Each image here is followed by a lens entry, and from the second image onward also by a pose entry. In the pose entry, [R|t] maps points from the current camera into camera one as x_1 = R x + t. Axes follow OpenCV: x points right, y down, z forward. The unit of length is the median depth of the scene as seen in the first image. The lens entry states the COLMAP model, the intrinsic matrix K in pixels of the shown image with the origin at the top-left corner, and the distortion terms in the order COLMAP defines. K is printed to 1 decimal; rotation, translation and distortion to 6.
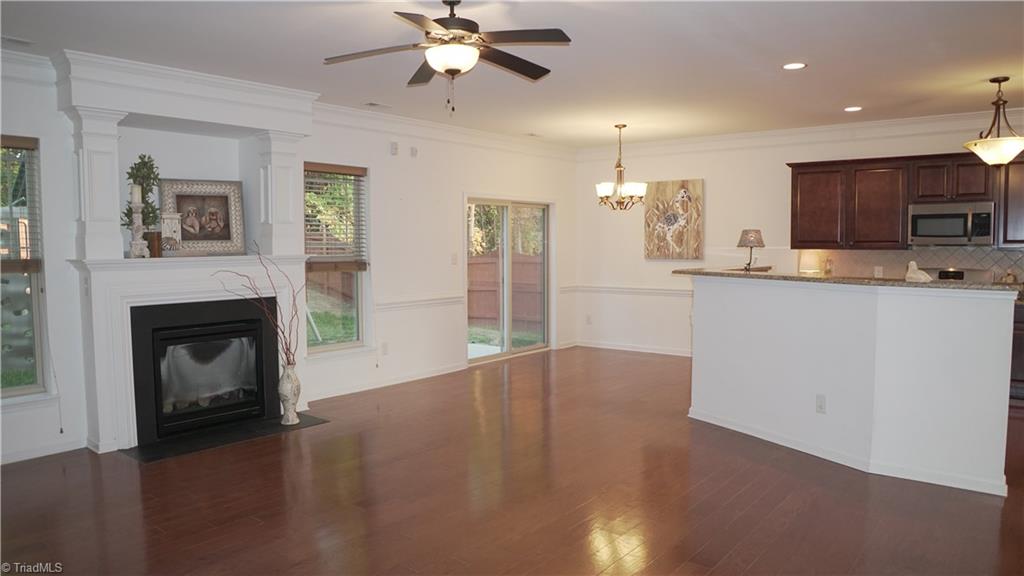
lens RADIAL K [[686.3, 0, 509.7], [0, 686.3, 291.3], [0, 0, 1]] dist [-0.144445, 0.082622]
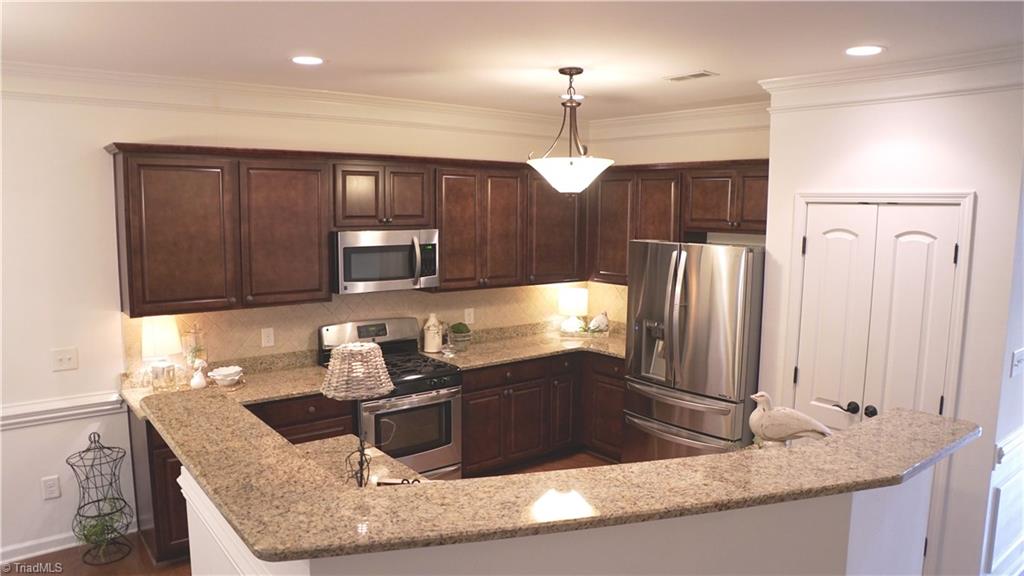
lens RADIAL K [[686.3, 0, 509.7], [0, 686.3, 291.3], [0, 0, 1]] dist [-0.144445, 0.082622]
pose [[0.219856, -0.109281, 0.969392, 0.010368], [0.057578, 0.993427, 0.098932, -0.106762], [-0.973832, 0.034065, 0.224703, 0.575207]]
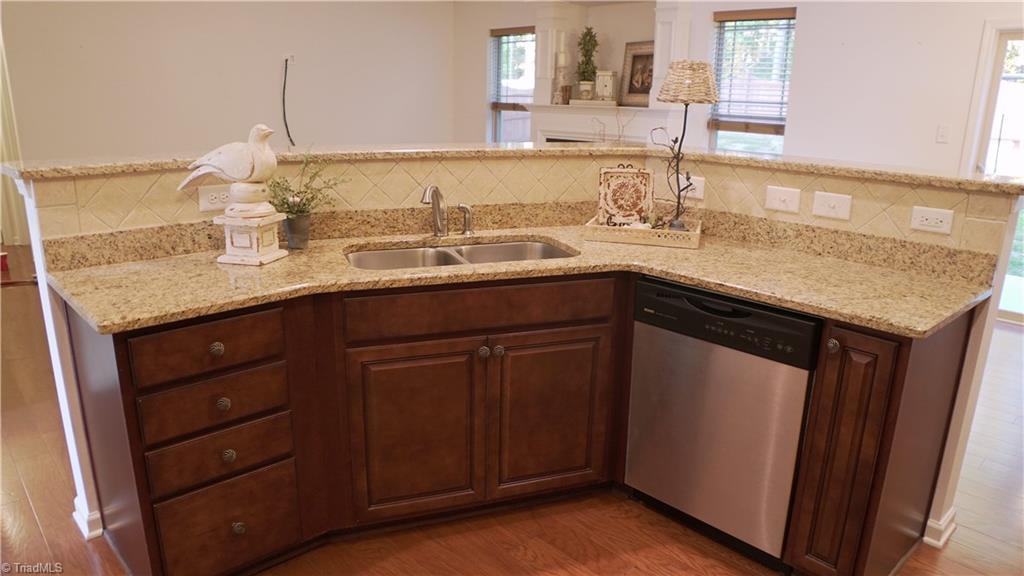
lens RADIAL K [[686.3, 0, 509.7], [0, 686.3, 291.3], [0, 0, 1]] dist [-0.144445, 0.082622]
pose [[-0.120735, 0.272268, -0.954617, 0.568686], [-0.089882, 0.954703, 0.283661, -0.043139], [0.988607, 0.120051, -0.090794, 0.656357]]
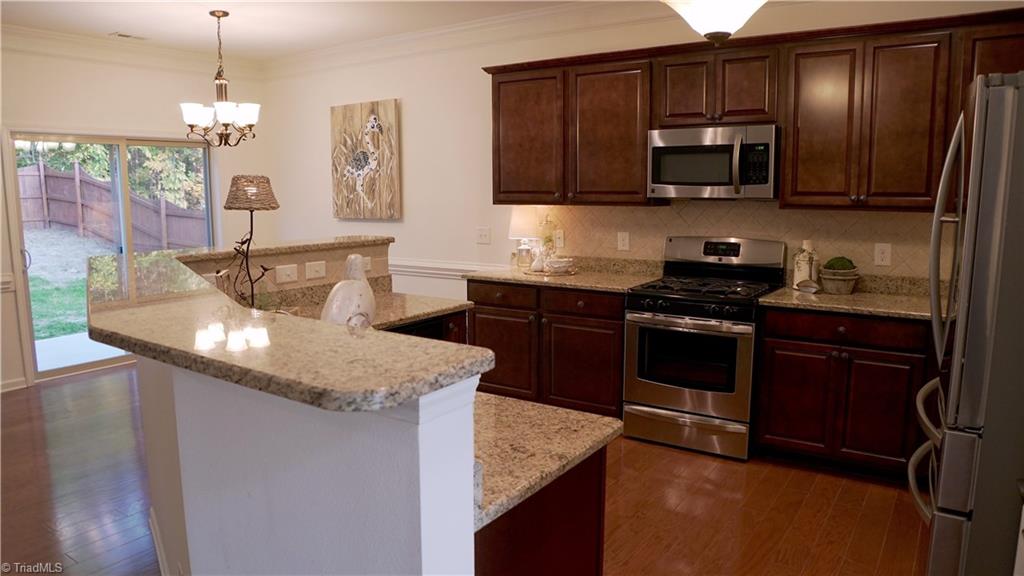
lens RADIAL K [[686.3, 0, 509.7], [0, 686.3, 291.3], [0, 0, 1]] dist [-0.144445, 0.082622]
pose [[0.997271, -0.010277, 0.073107, 0.360143], [0.004524, 0.996910, 0.078428, -0.029365], [-0.073687, -0.077883, 0.994236, 0.323490]]
